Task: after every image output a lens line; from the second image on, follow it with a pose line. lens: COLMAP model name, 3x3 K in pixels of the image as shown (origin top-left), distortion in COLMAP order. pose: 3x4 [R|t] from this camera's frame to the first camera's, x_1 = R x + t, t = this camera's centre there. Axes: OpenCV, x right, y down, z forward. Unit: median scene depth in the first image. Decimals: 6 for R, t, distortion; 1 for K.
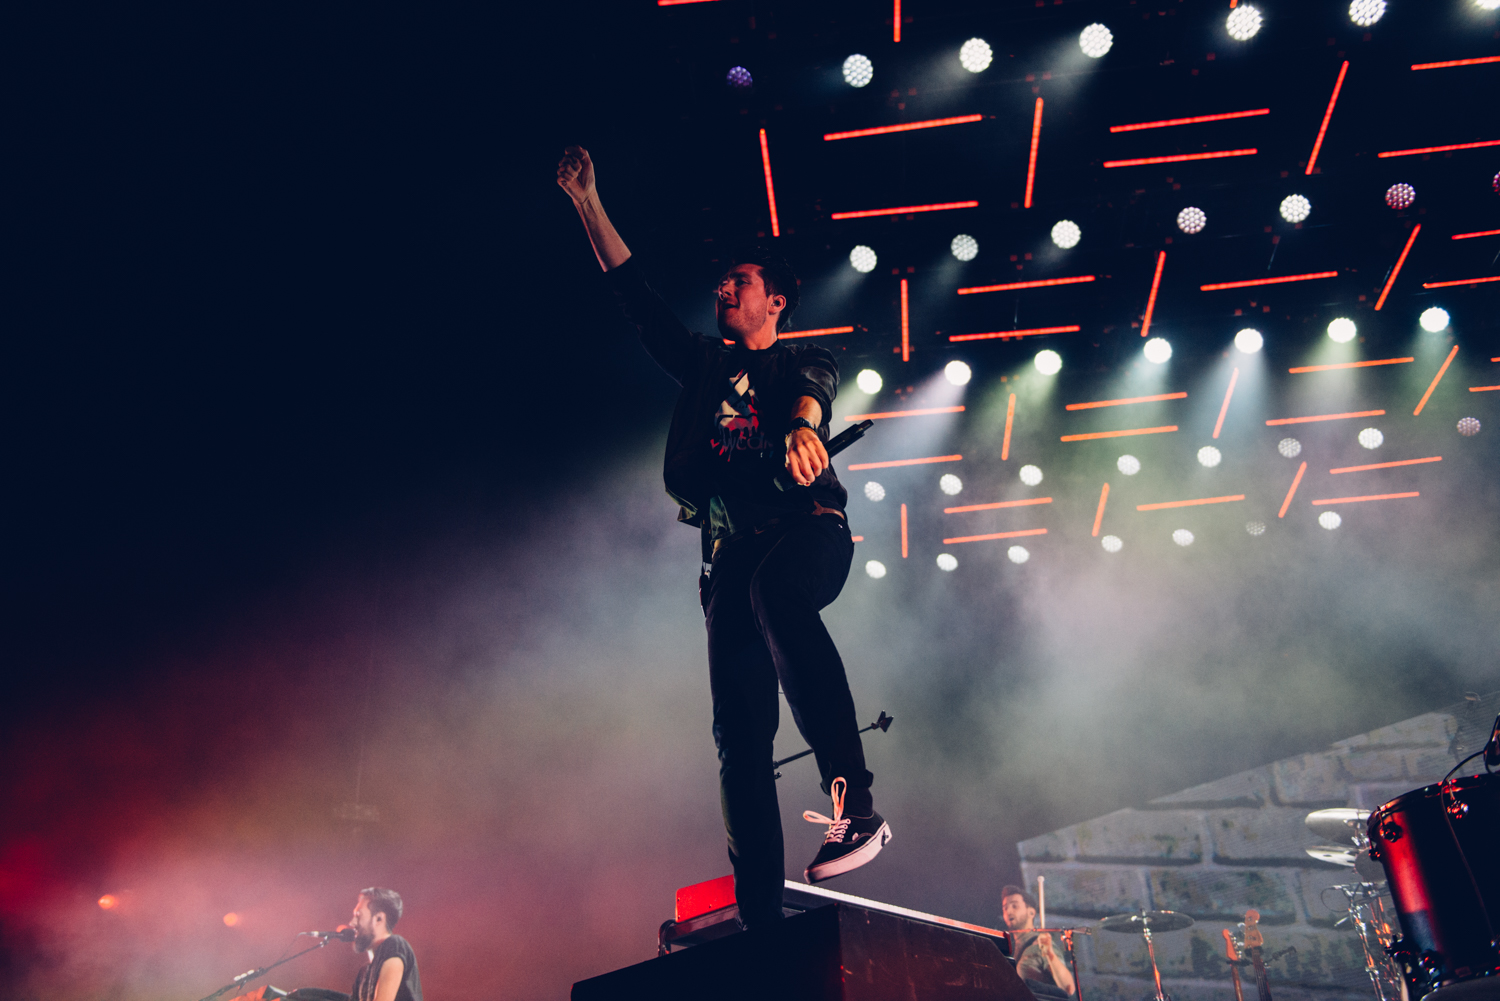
lens RADIAL K [[1362.5, 0, 747.3], [0, 1362.5, 500.3], [0, 0, 1]] dist [0.009251, -0.003606]
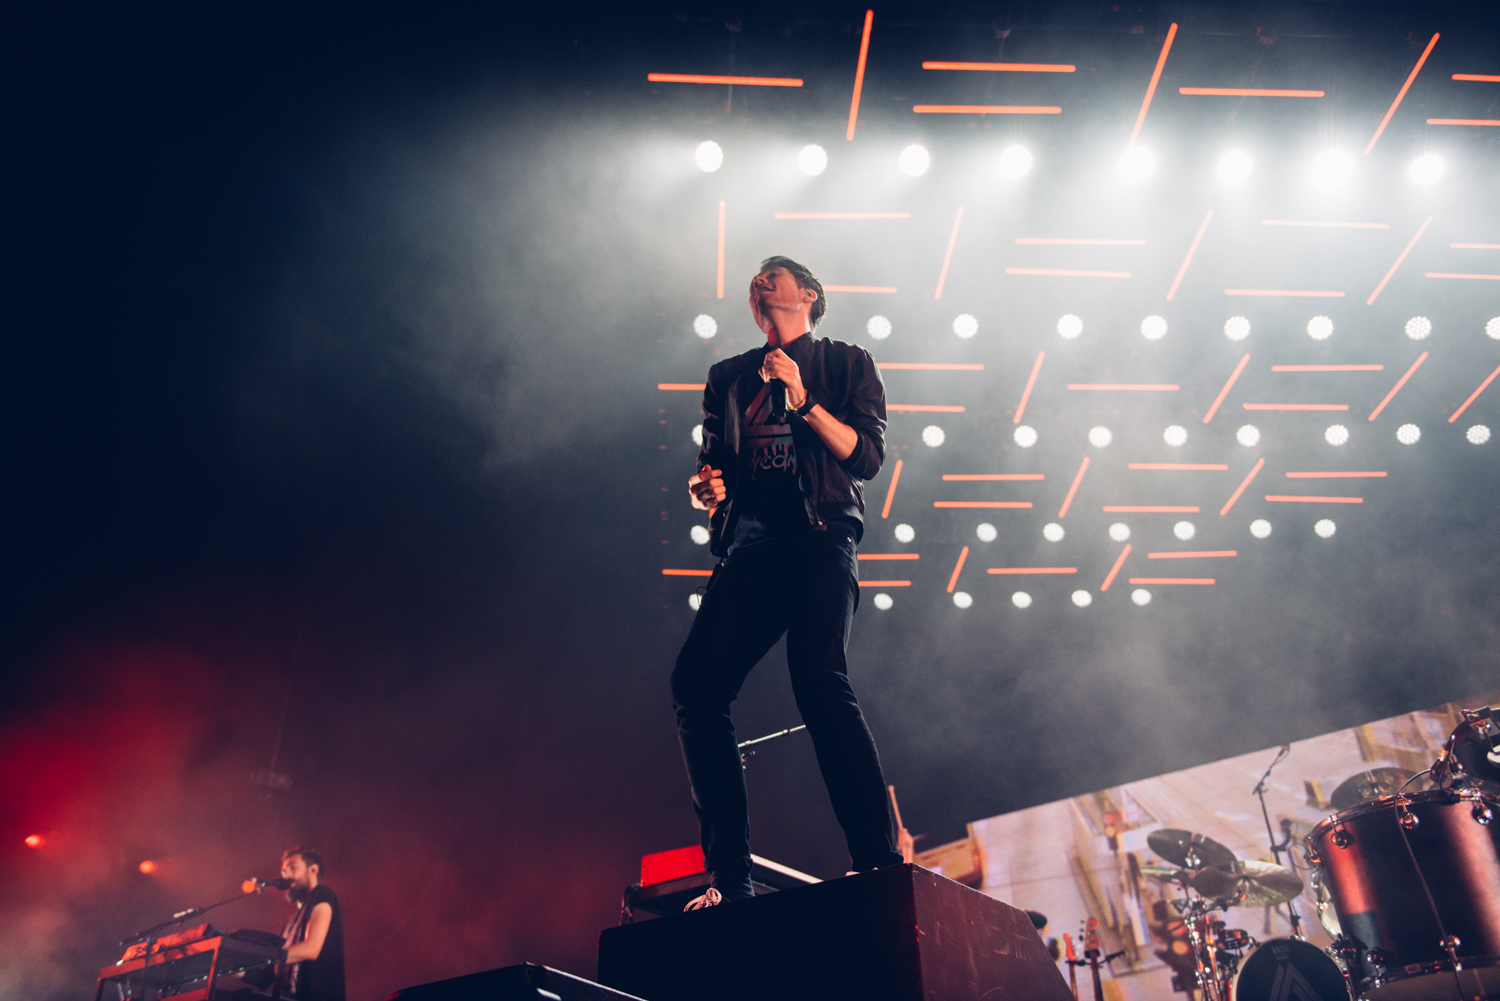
lens RADIAL K [[1173.4, 0, 751.0], [0, 1173.4, 542.2], [0, 0, 1]] dist [-0.005424, -0.047221]
pose [[0.989459, 0.097459, 0.107111, -0.092126], [-0.096647, 0.995237, -0.012764, 0.053993], [-0.107845, 0.002277, 0.994165, 0.109229]]
